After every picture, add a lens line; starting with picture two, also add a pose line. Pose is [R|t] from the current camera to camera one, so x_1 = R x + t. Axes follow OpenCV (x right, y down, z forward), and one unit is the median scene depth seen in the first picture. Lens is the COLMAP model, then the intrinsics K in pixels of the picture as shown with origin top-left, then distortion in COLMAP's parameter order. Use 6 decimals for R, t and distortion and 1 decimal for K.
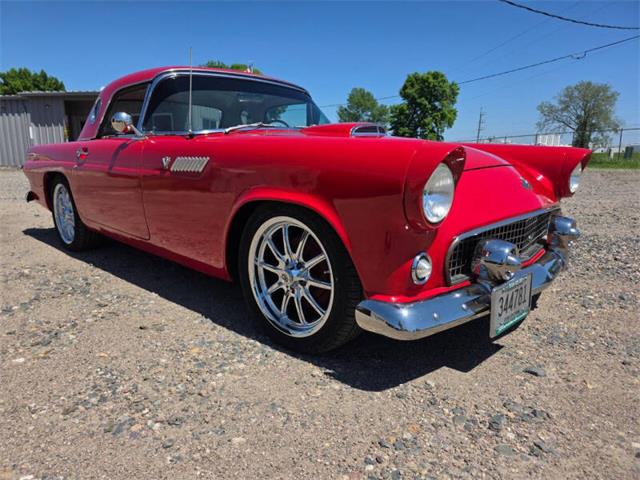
lens RADIAL K [[435.5, 0, 309.7], [0, 435.5, 238.1], [0, 0, 1]] dist [0.010362, -0.017964]
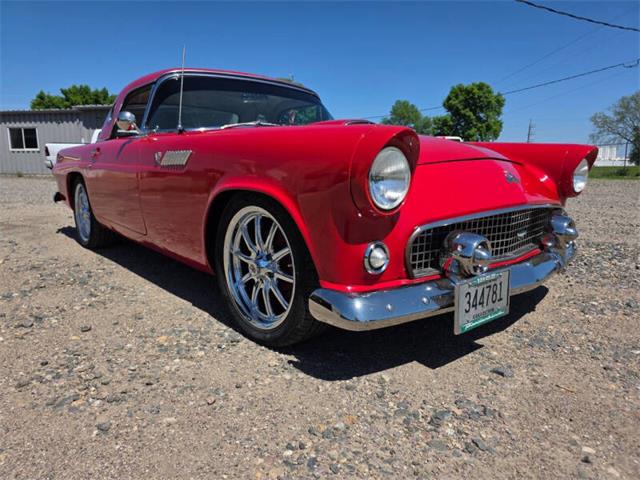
lens RADIAL K [[435.5, 0, 314.7], [0, 435.5, 240.8], [0, 0, 1]] dist [0.010362, -0.017964]
pose [[0.995901, 0.020123, -0.088180, 0.166540], [-0.022144, 0.999513, -0.022003, 0.046270], [0.087694, 0.023865, 0.995862, 0.017492]]
